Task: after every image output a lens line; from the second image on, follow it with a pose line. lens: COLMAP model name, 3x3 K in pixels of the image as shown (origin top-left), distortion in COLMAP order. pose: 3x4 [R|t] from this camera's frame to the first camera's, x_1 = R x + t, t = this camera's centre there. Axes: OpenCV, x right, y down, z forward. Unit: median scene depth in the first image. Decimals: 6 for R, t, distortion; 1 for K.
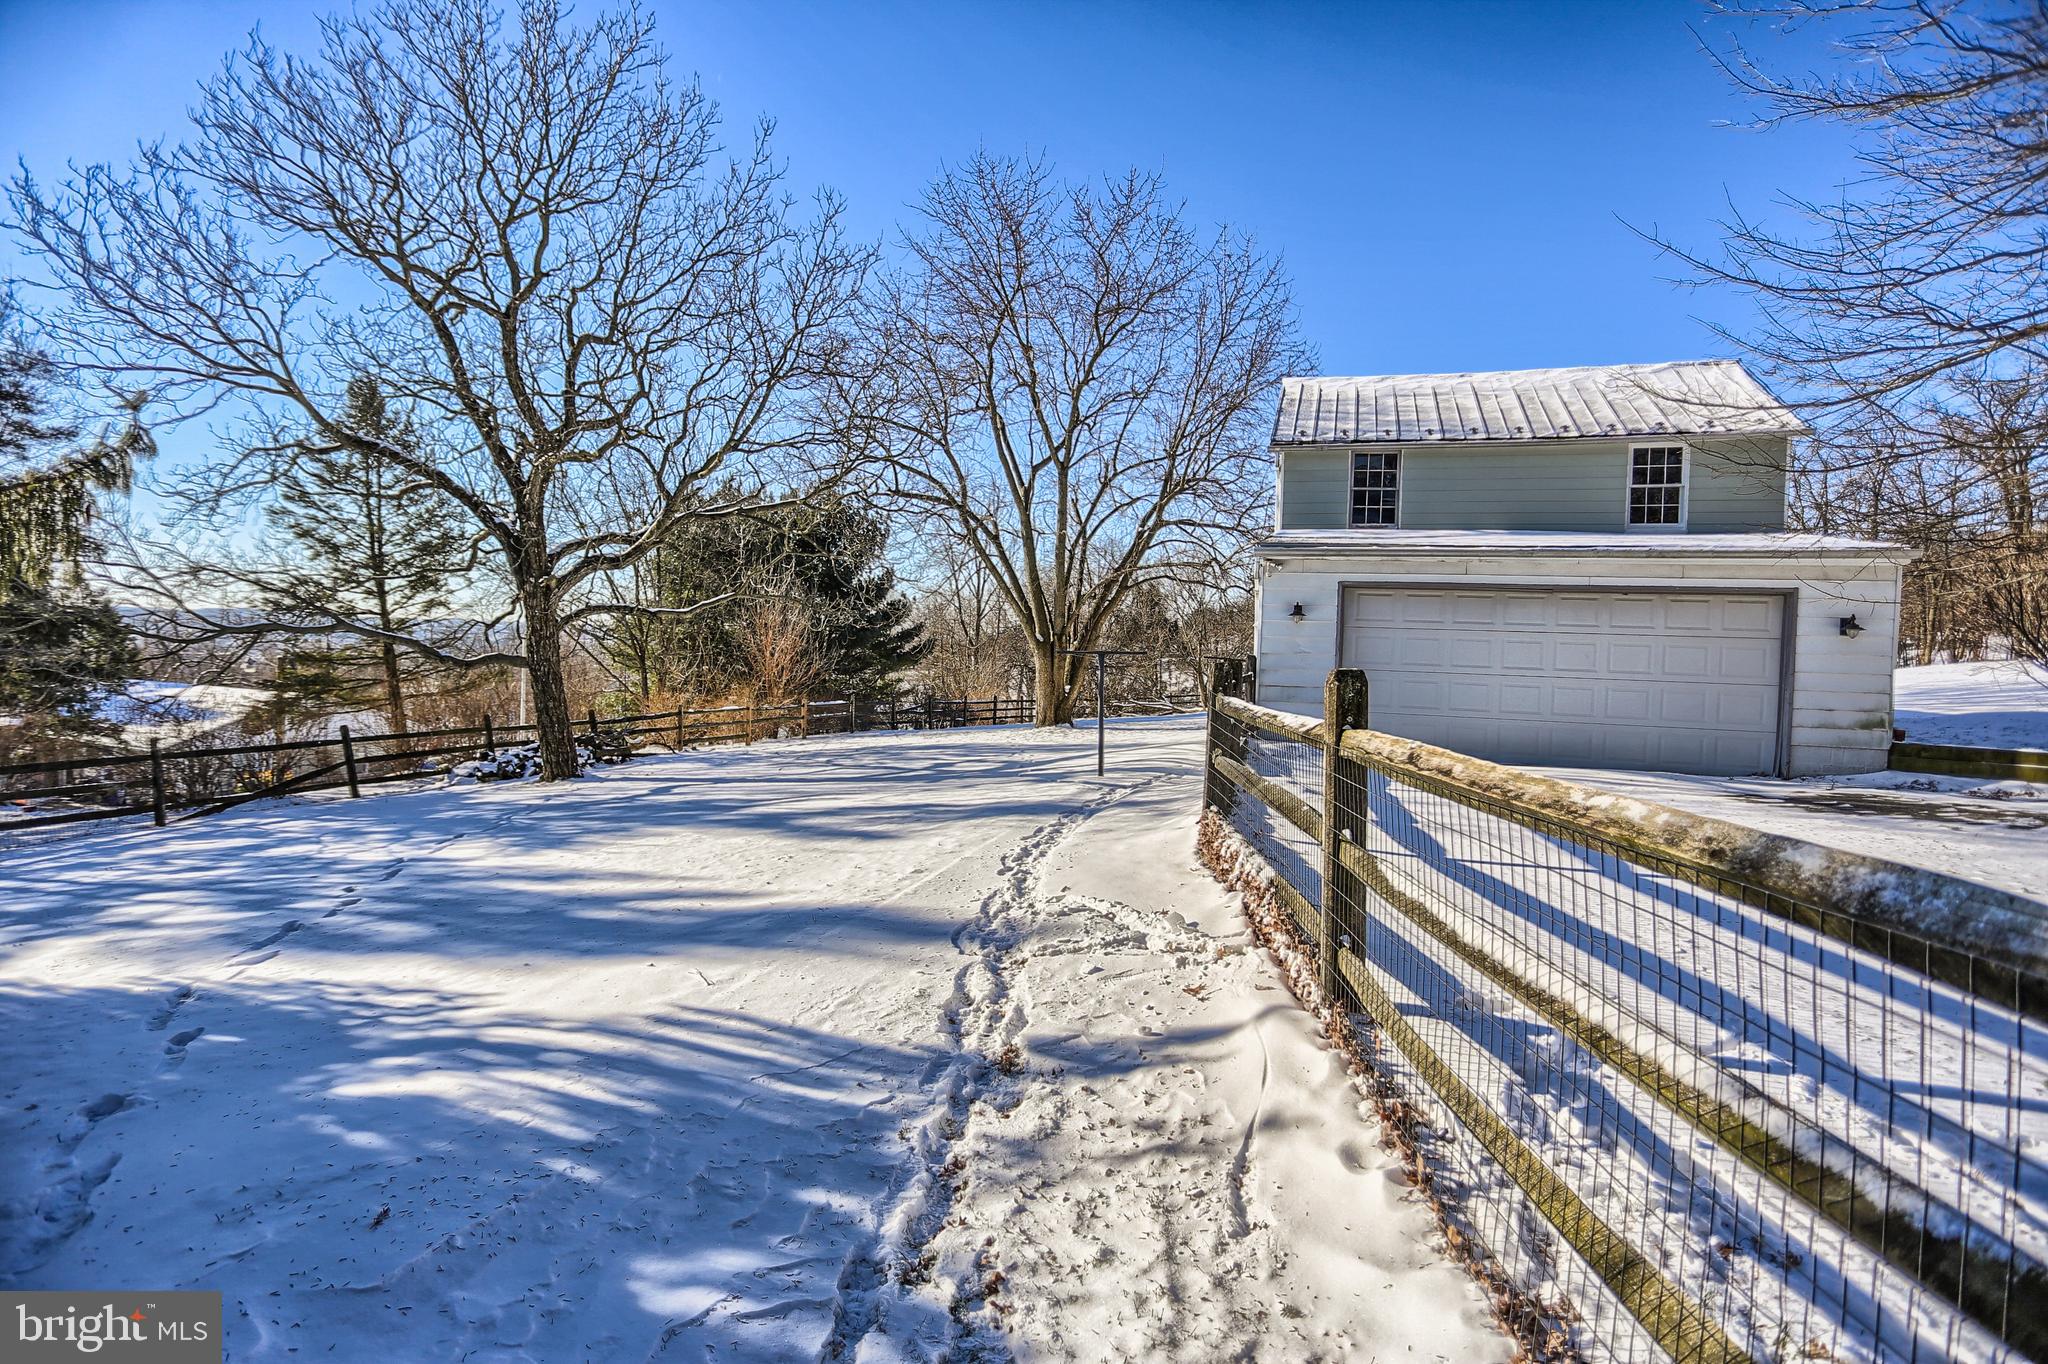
lens RADIAL K [[983.2, 0, 1017.6], [0, 983.2, 677.7], [0, 0, 1]] dist [-0.076841, 0.034031]
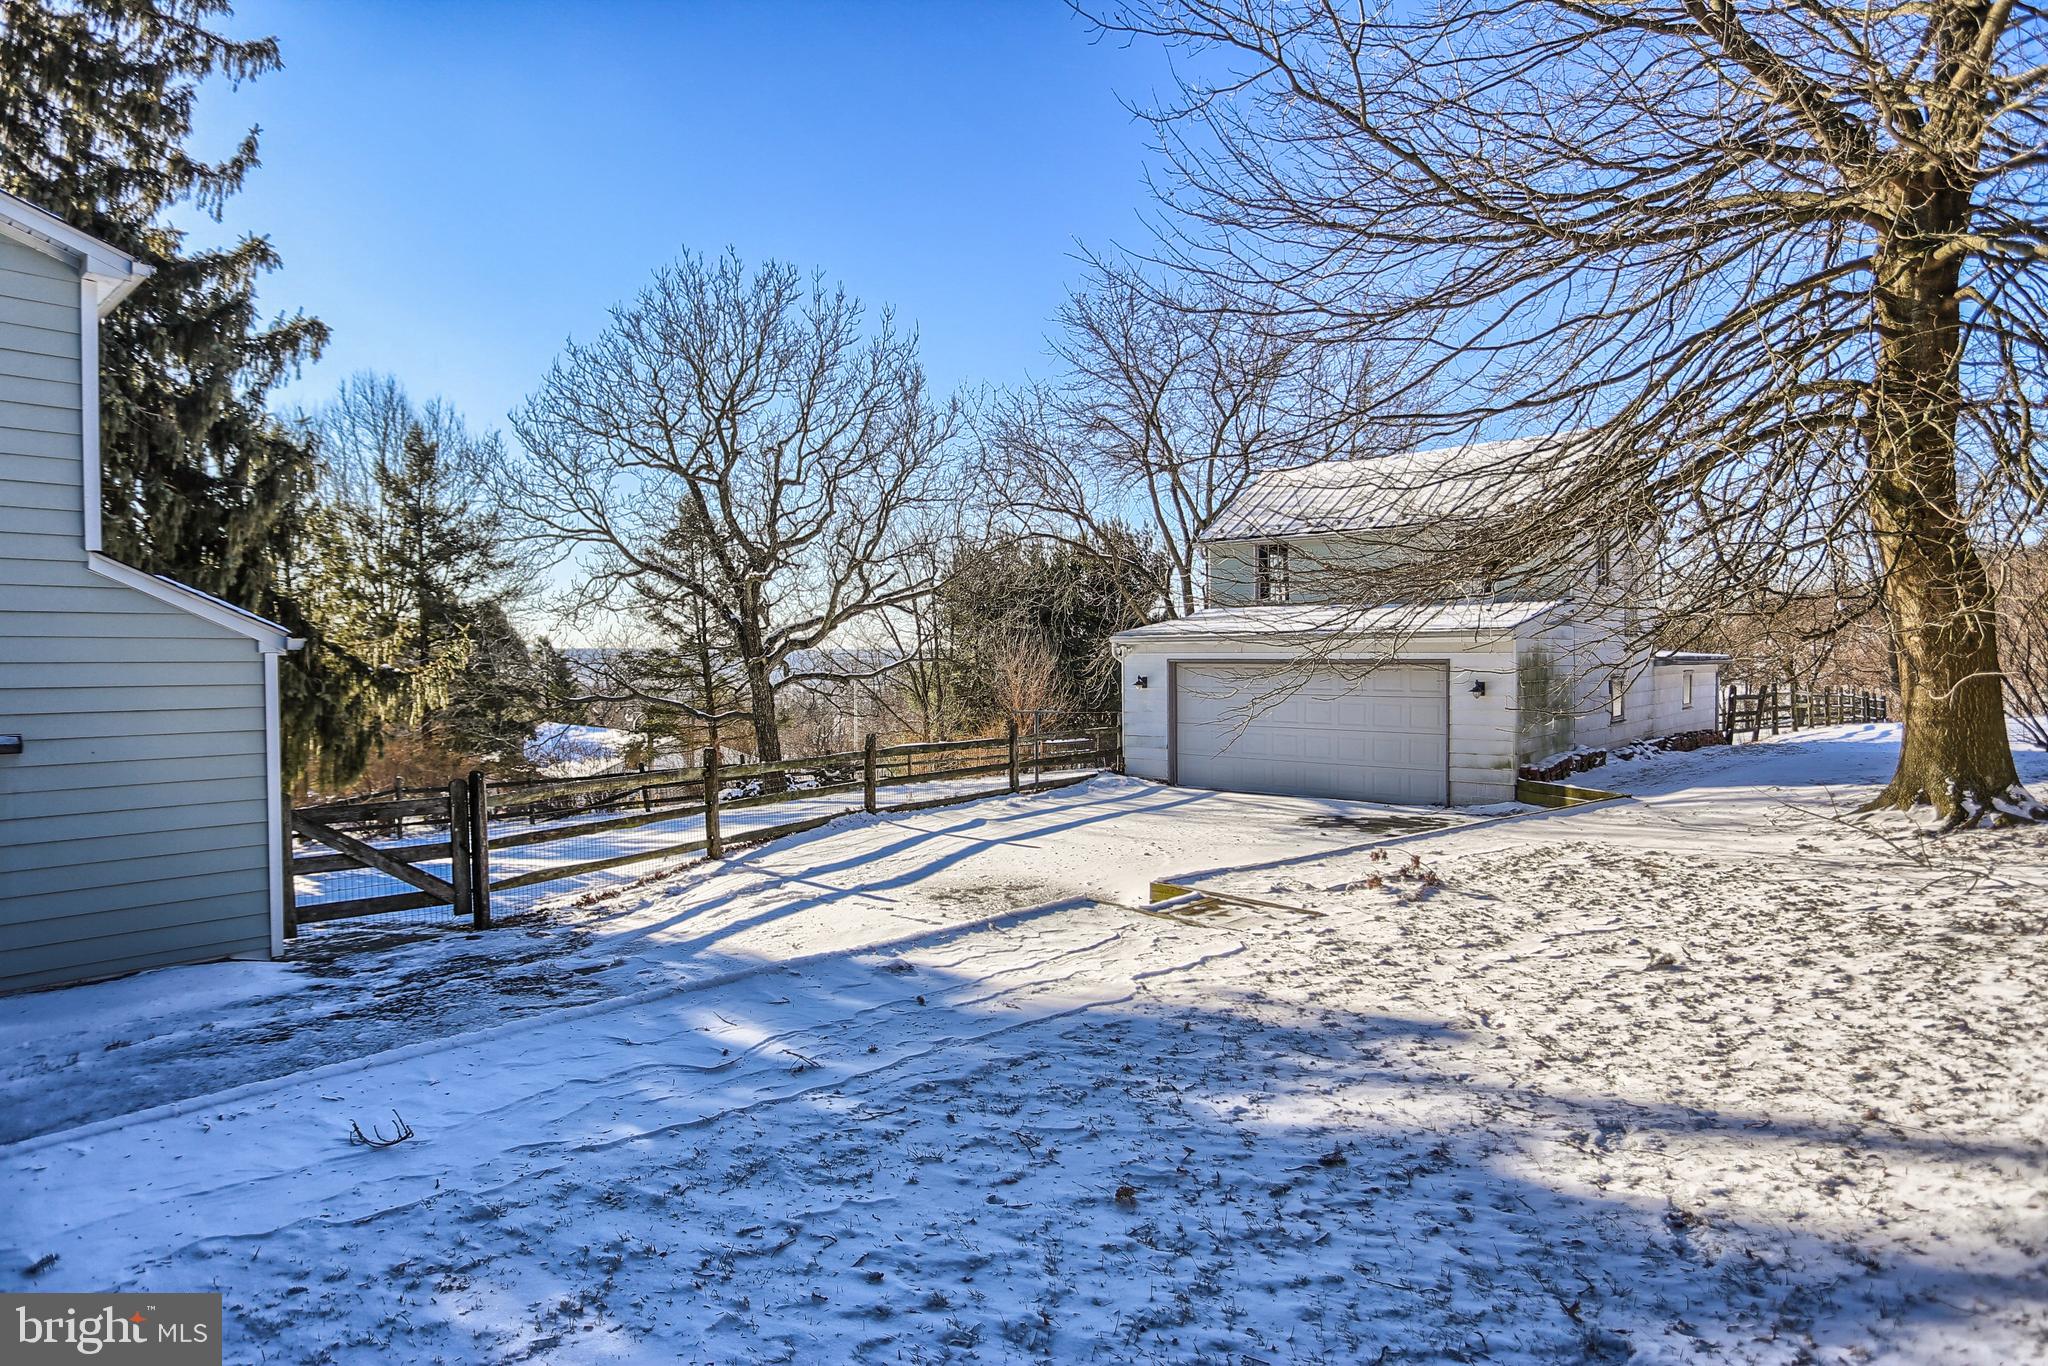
lens RADIAL K [[1149.0, 0, 1024.0], [0, 1149.0, 683.0], [0, 0, 1]] dist [0.000483, 0.000548]
pose [[0.915918, -0.029301, -0.400293, 0.666208], [0.023361, 0.999533, -0.019711, -0.032437], [0.400684, 0.008702, 0.916175, -0.476477]]
